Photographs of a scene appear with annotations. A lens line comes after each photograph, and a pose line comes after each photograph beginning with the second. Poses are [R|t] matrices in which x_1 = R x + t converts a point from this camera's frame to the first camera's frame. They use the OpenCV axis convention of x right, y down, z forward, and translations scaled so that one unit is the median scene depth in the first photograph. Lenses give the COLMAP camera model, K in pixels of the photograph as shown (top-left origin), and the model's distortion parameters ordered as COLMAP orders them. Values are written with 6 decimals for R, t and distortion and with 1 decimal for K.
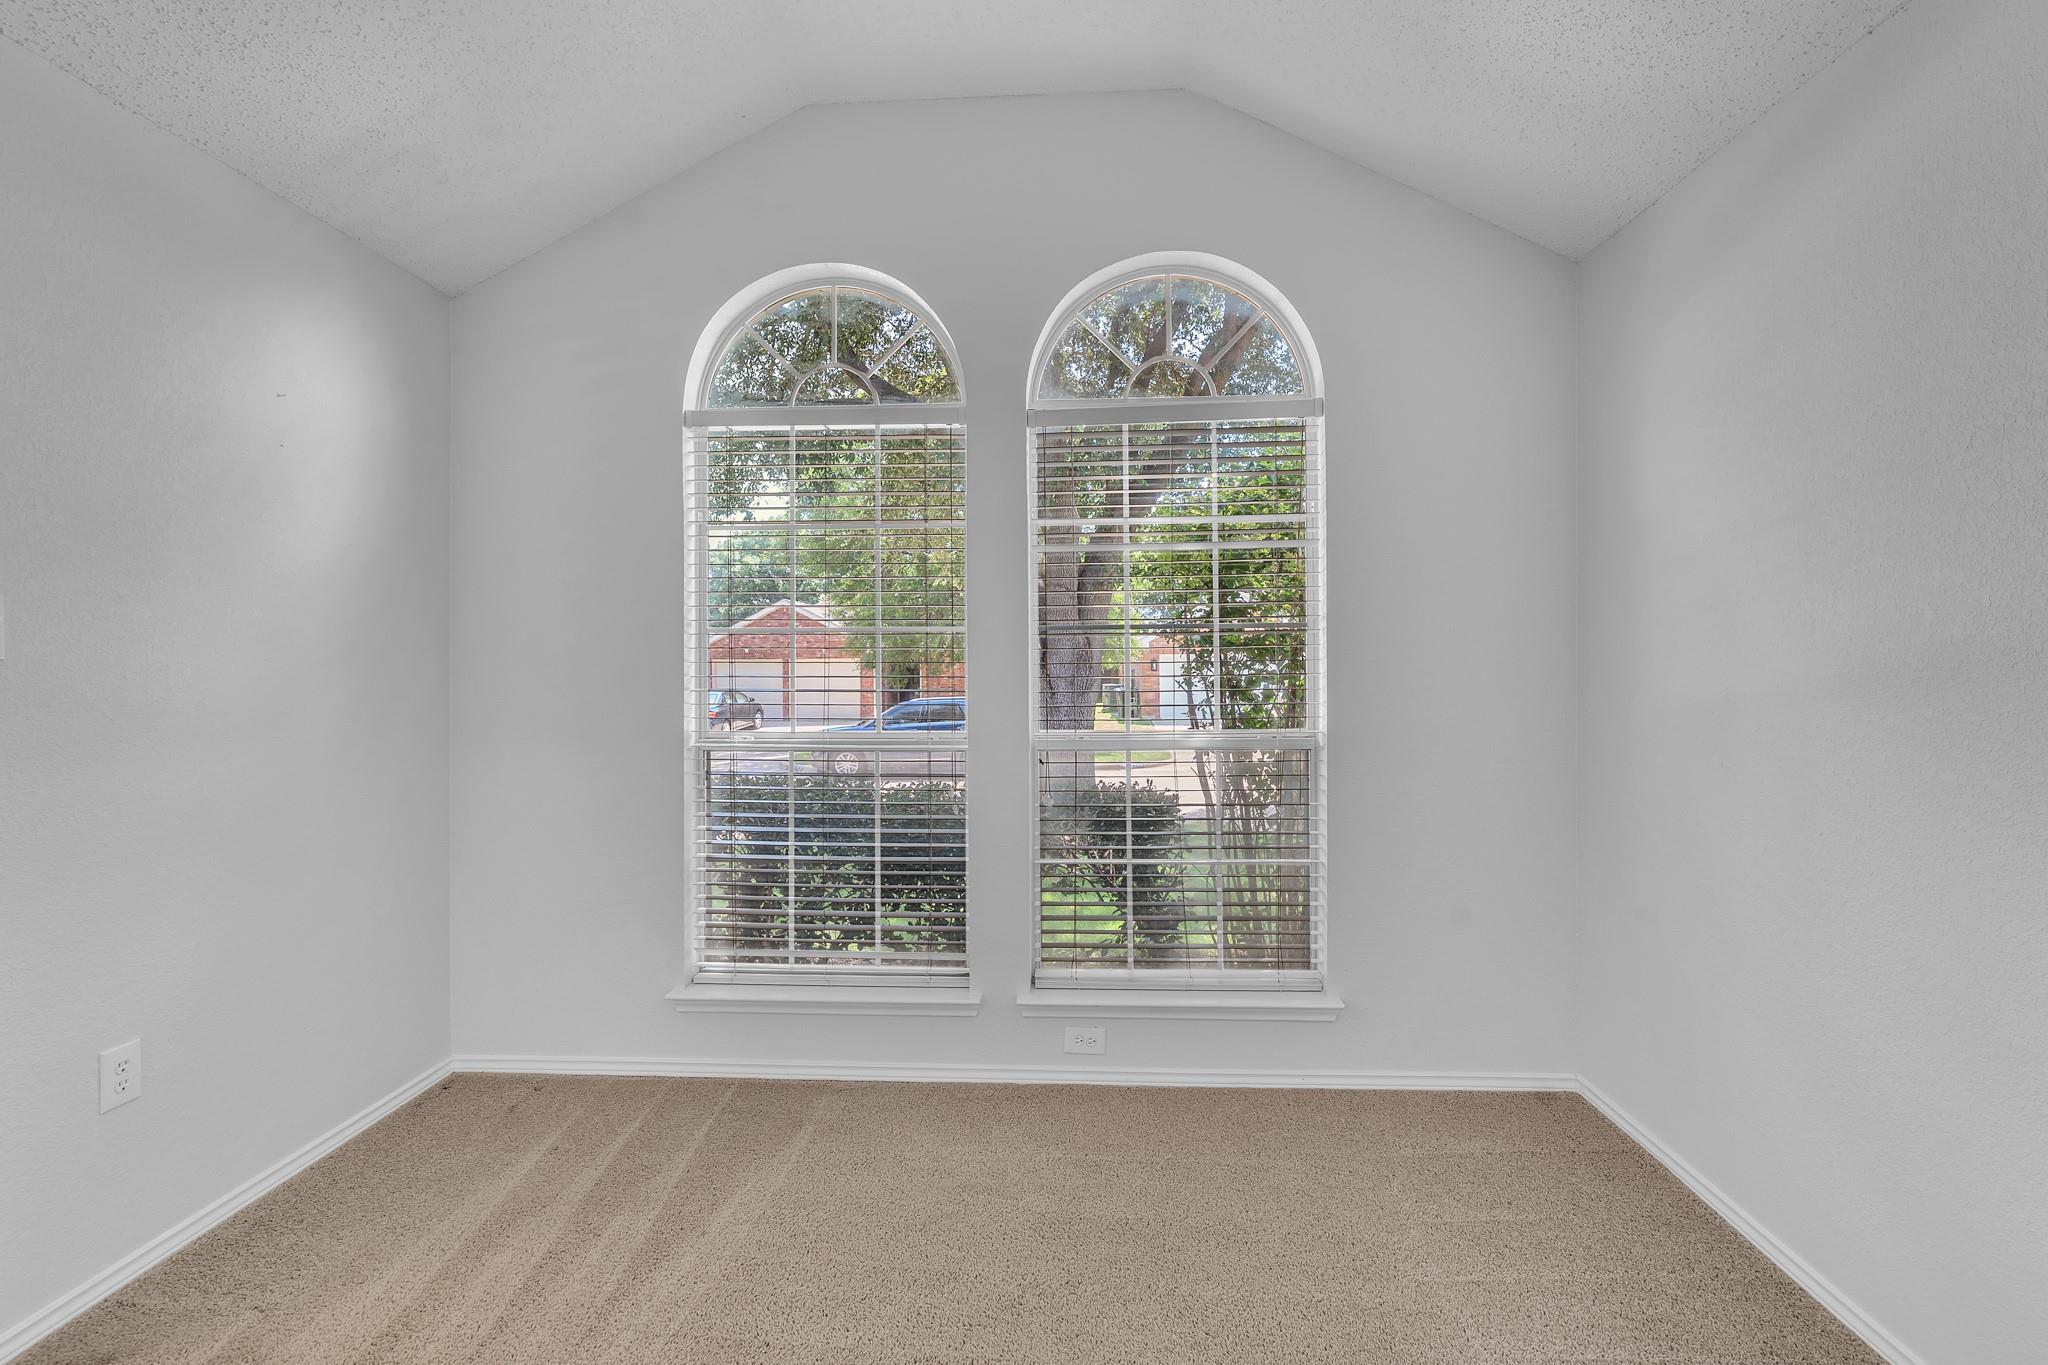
lens RADIAL K [[962.6, 0, 1019.3], [0, 962.6, 667.9], [0, 0, 1]] dist [-0.015589, 0.000078]
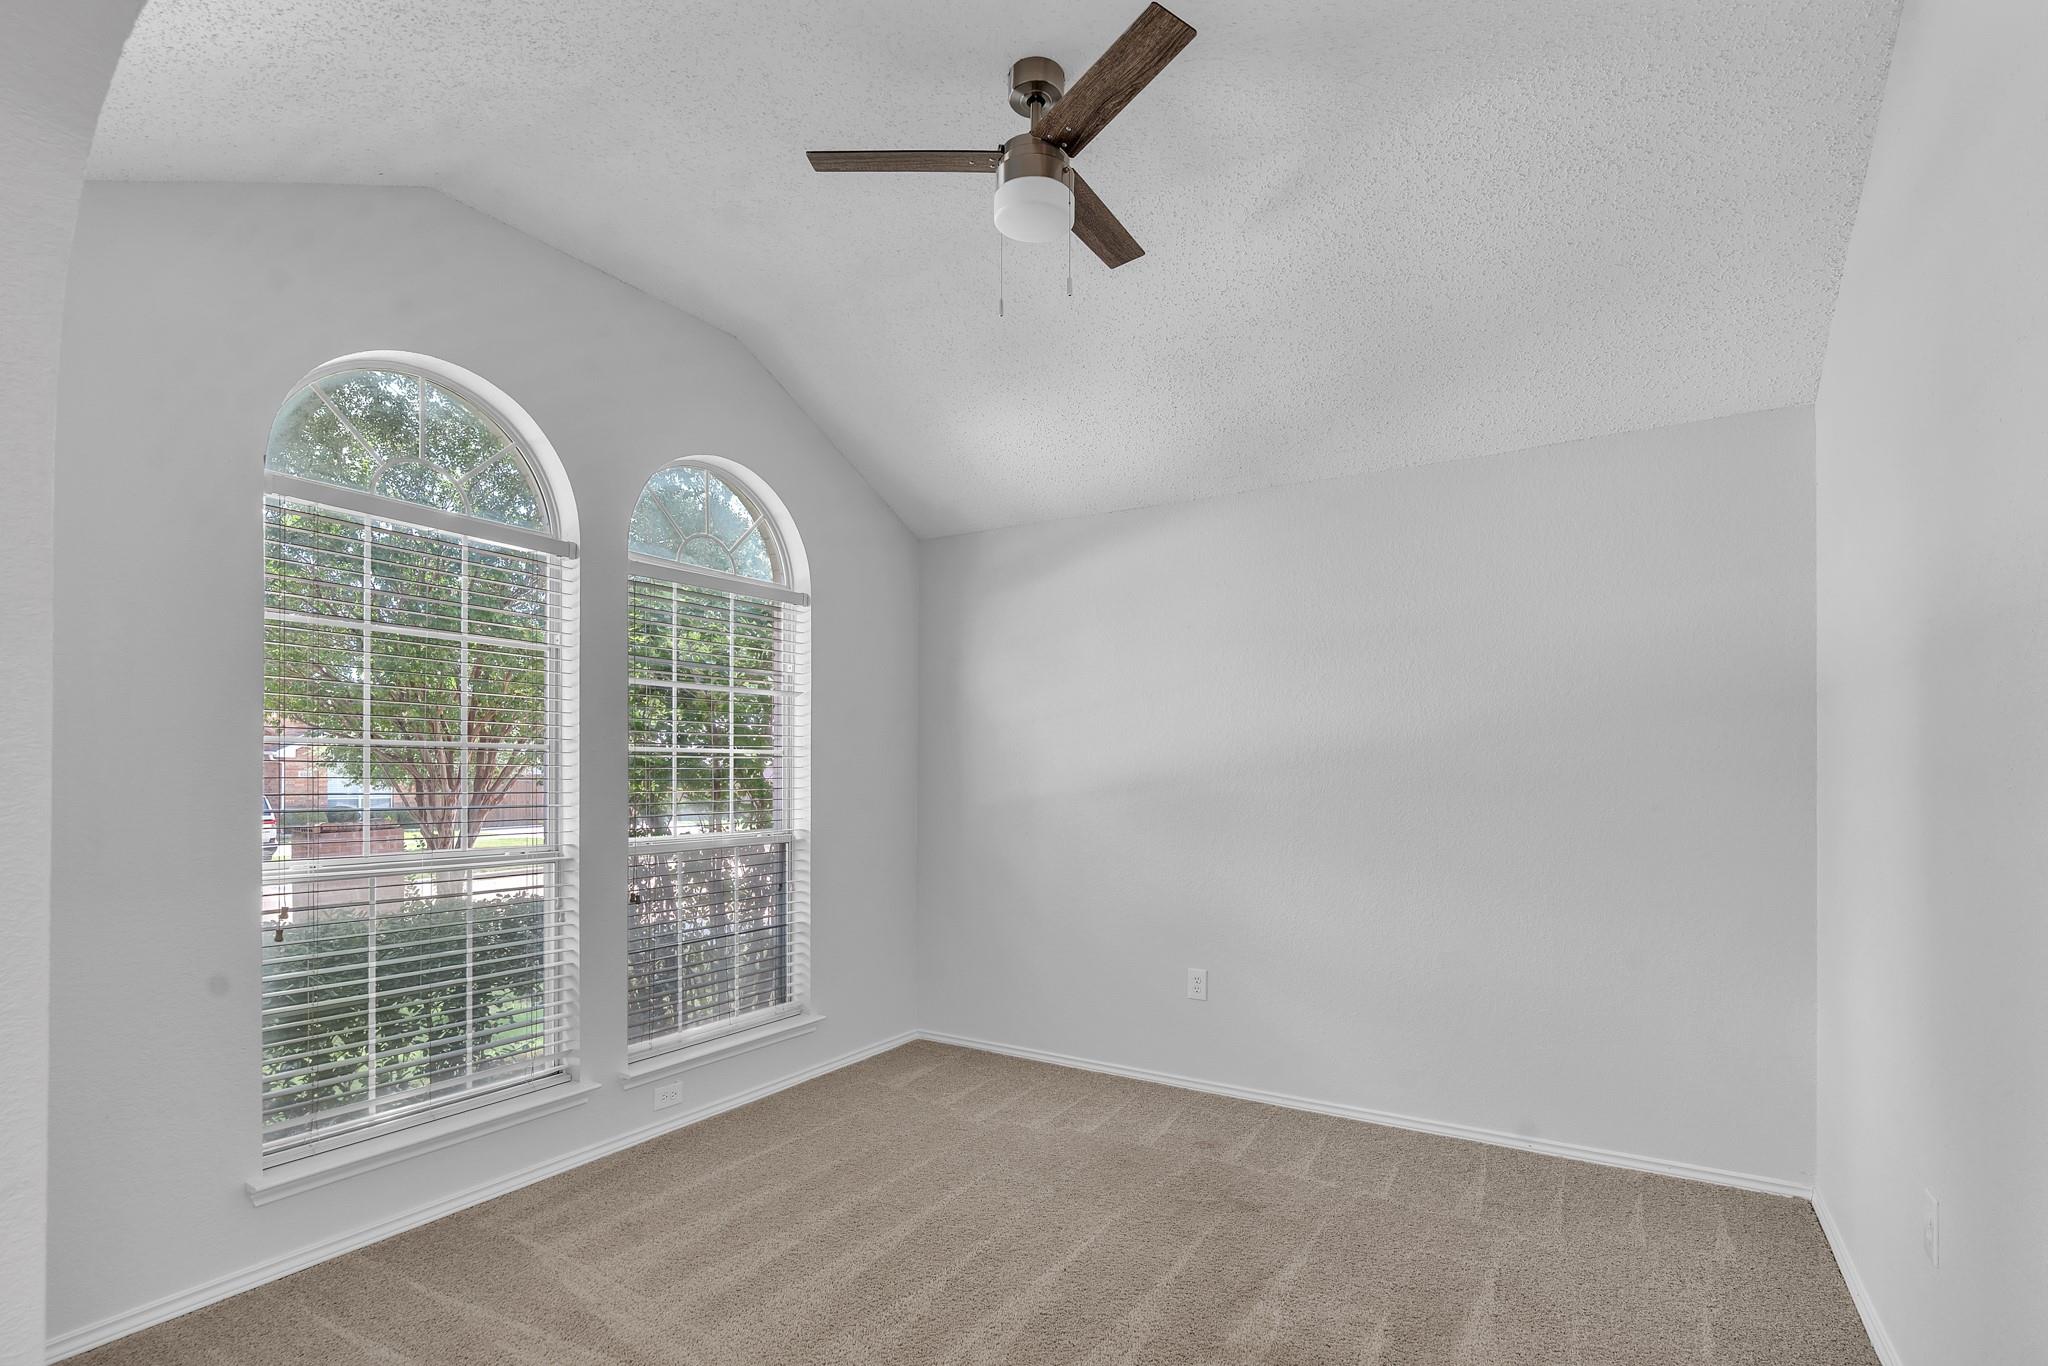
lens RADIAL K [[965.8, 0, 1017.6], [0, 965.8, 776.0], [0, 0, 1]] dist [-0.017611, -0.000033]
pose [[0.464557, 0.010579, 0.885480, -0.784306], [0.000286, 0.999927, -0.012096, 0.004404], [-0.885543, 0.005872, 0.464520, 0.055579]]
